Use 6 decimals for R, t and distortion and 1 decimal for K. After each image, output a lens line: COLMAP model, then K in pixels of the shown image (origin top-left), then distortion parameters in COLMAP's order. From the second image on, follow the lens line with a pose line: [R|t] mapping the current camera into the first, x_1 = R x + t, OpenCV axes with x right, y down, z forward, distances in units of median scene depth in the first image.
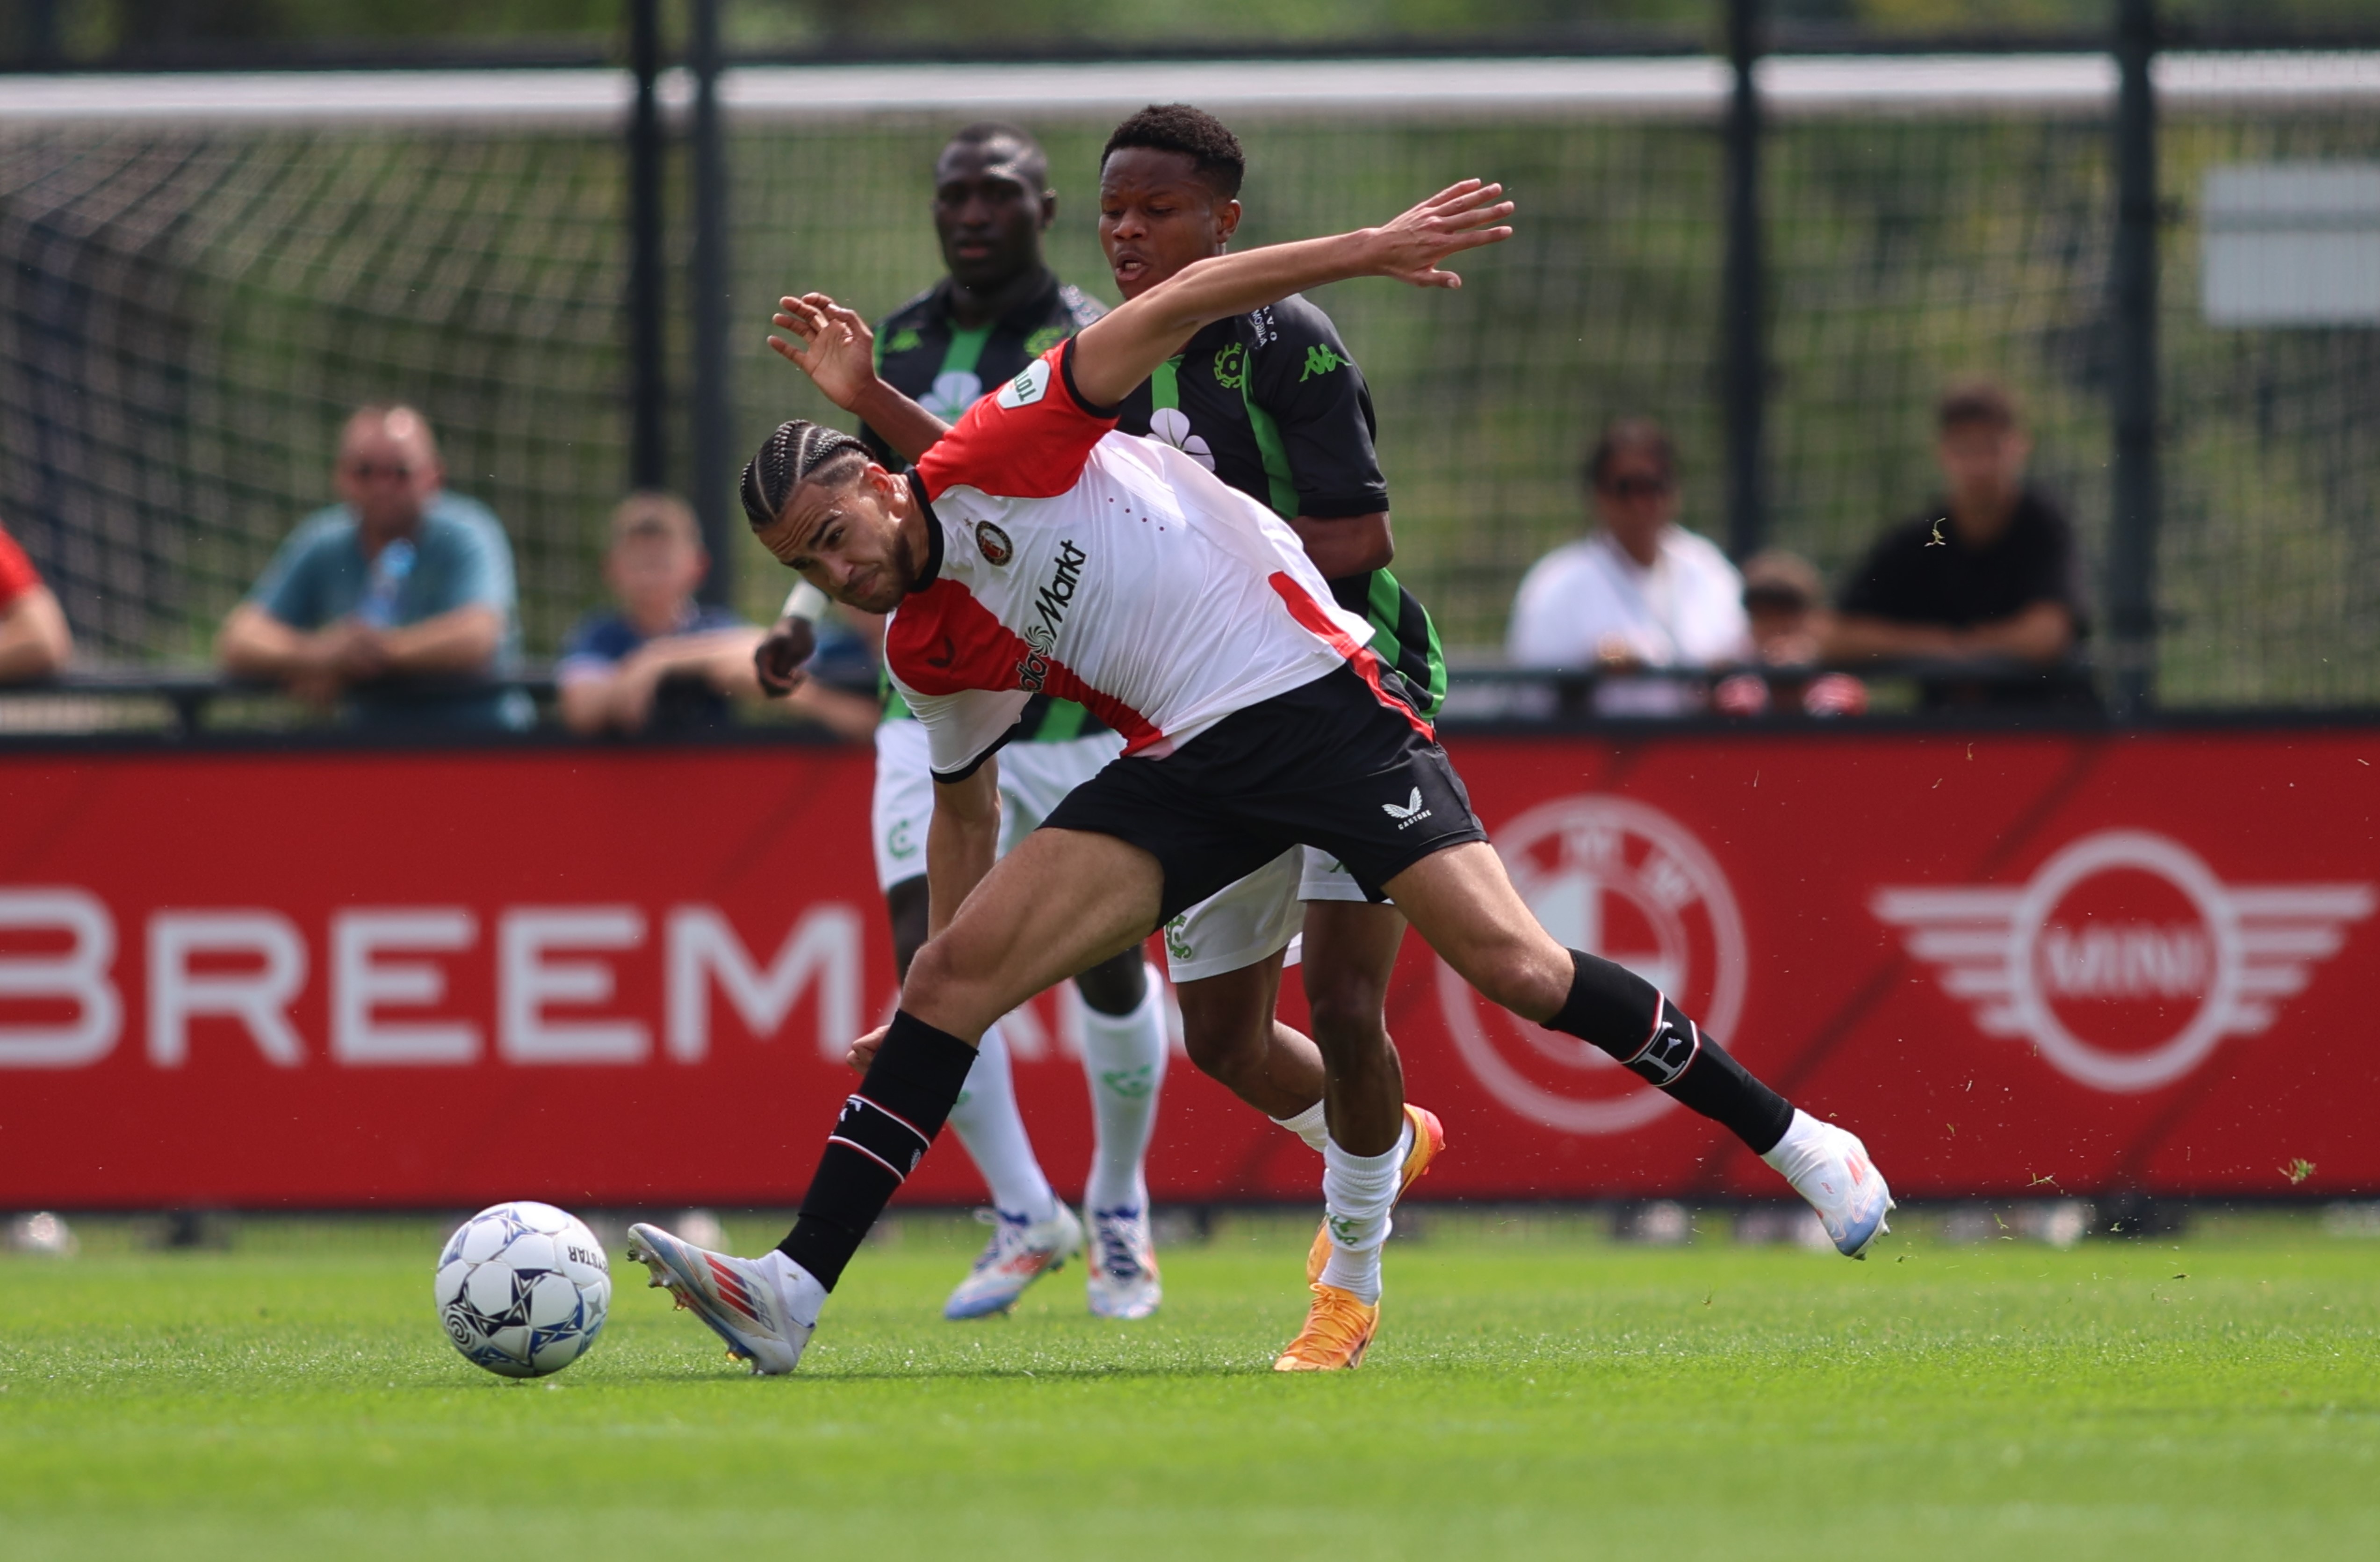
lens RADIAL K [[963.8, 0, 1189.6], [0, 963.8, 783.7], [0, 0, 1]] dist [-0.008790, 0.001262]
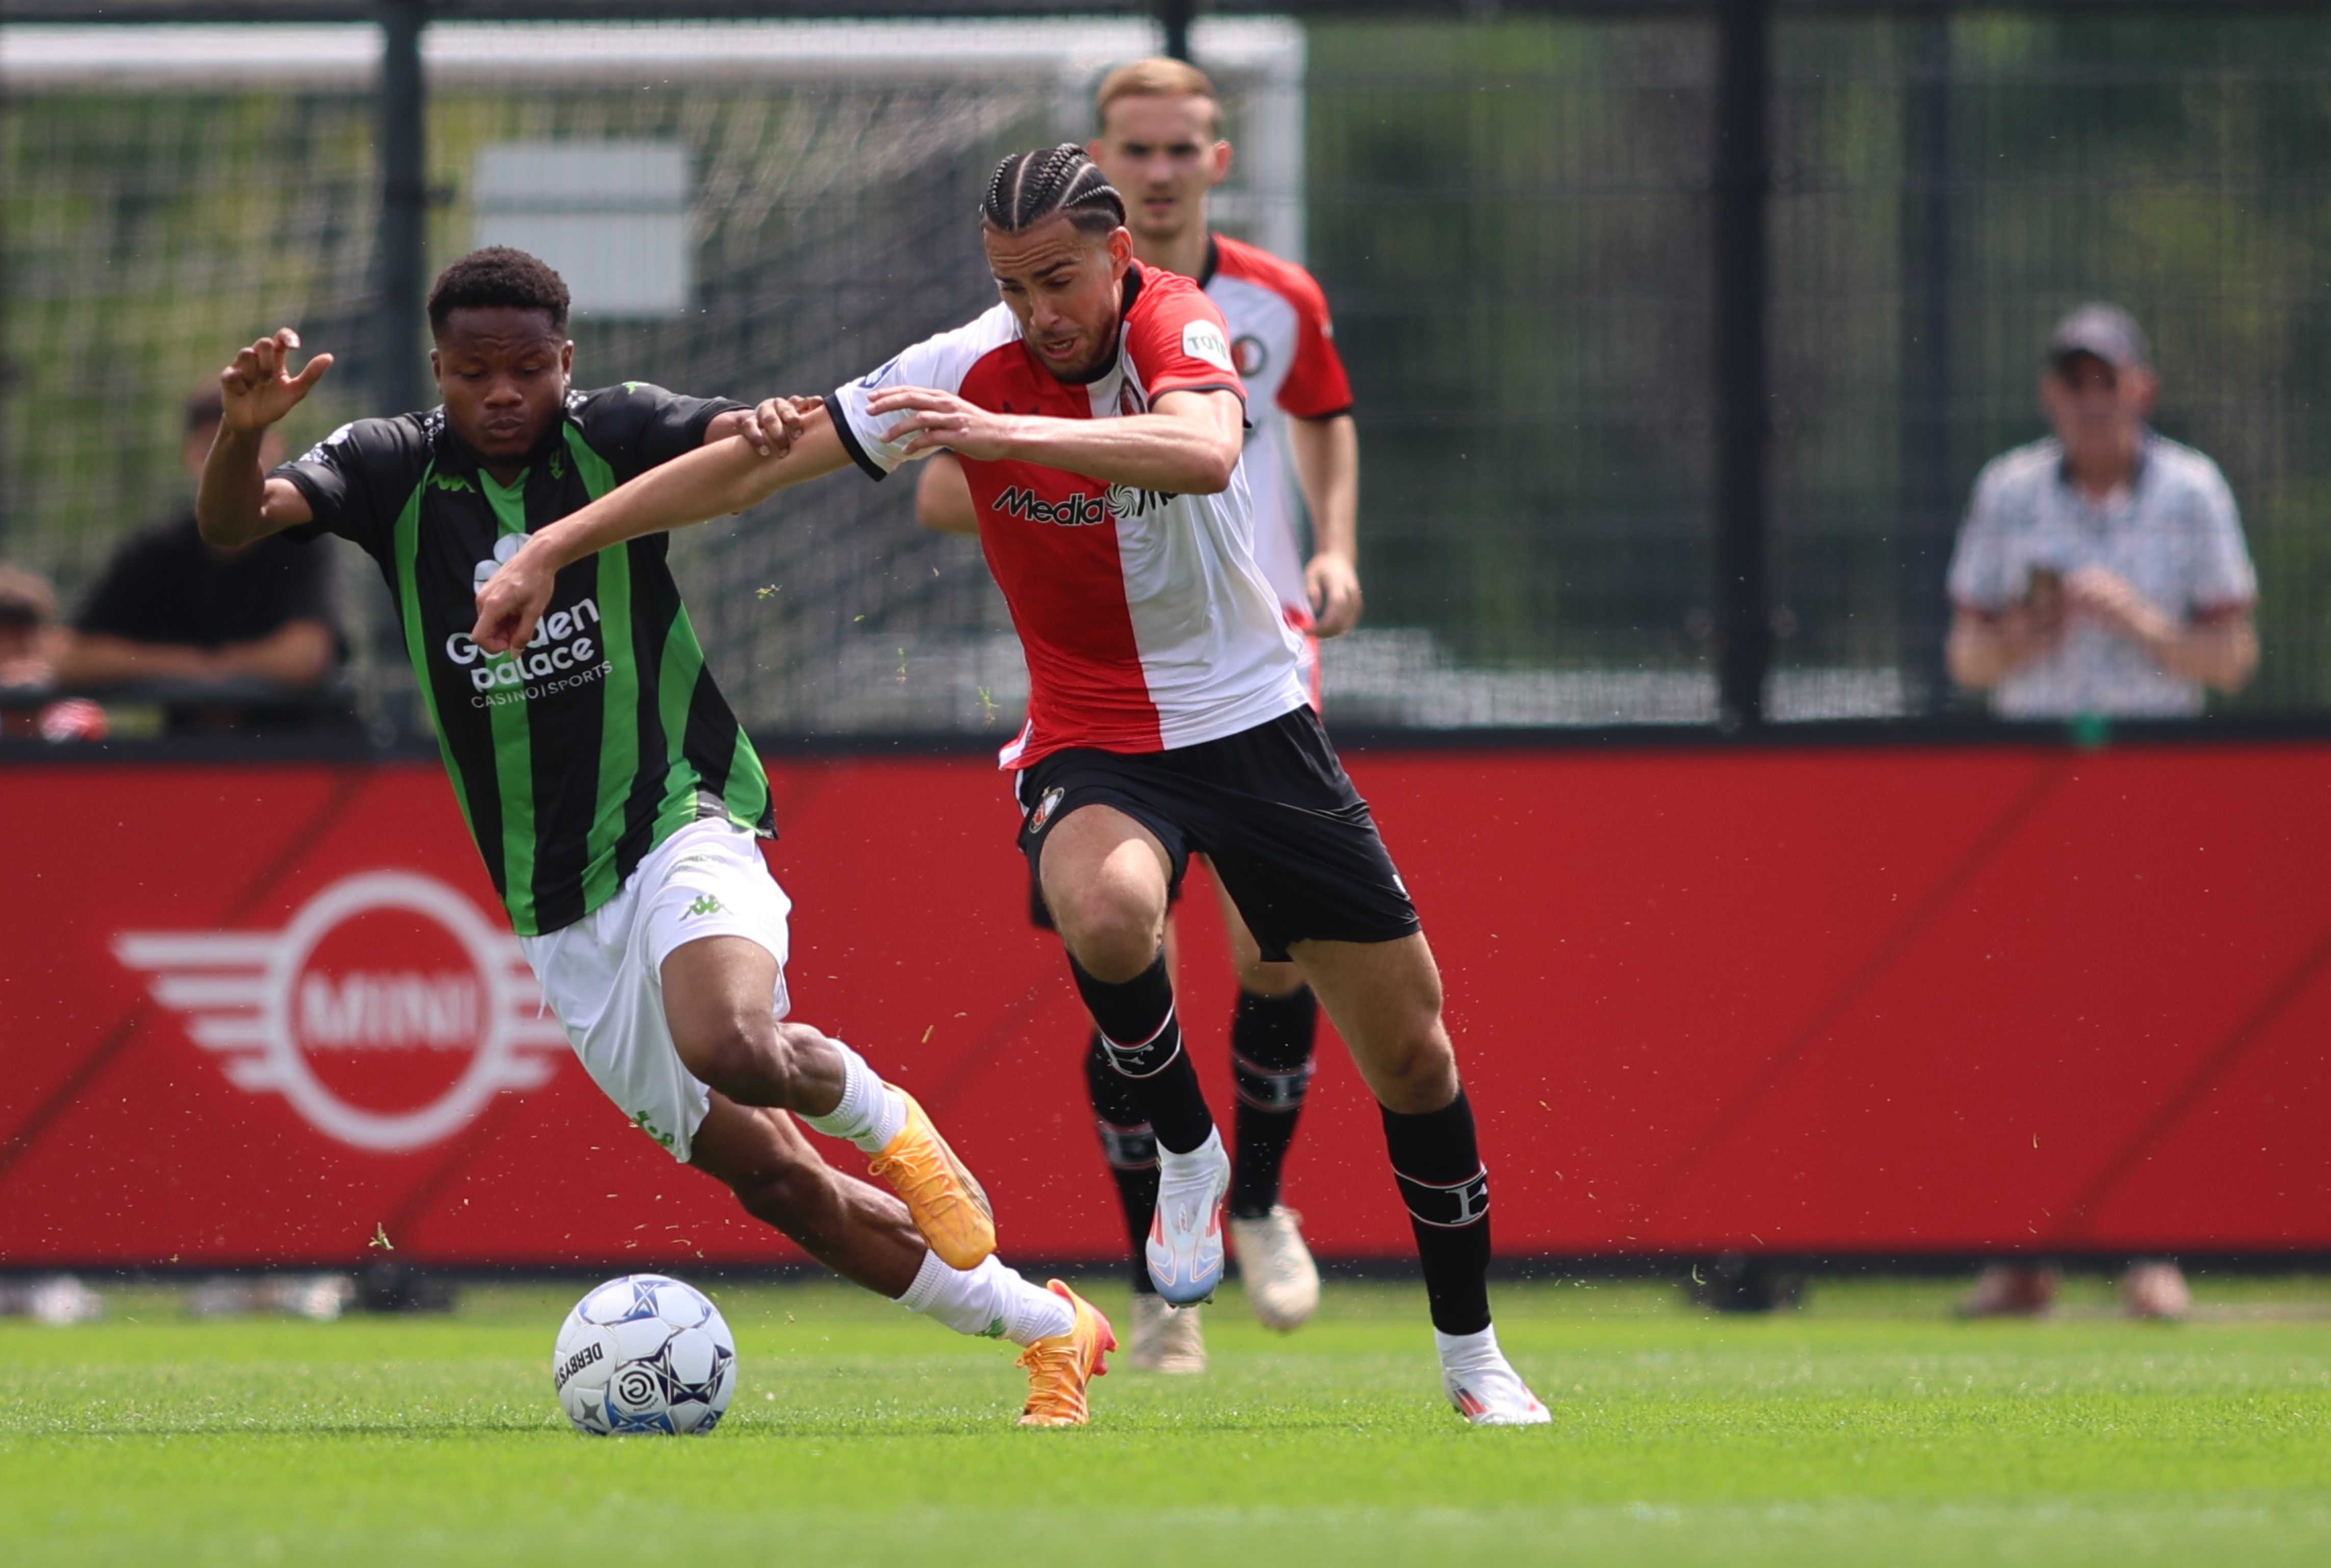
lens RADIAL K [[1012.3, 0, 1165.7], [0, 1012.3, 782.1], [0, 0, 1]] dist [-0.000368, -0.001067]
pose [[0.999842, 0.003184, 0.017508, 1.705327], [-0.003176, 0.999995, -0.000492, -0.035719], [-0.017509, 0.000436, 0.999847, 0.015721]]
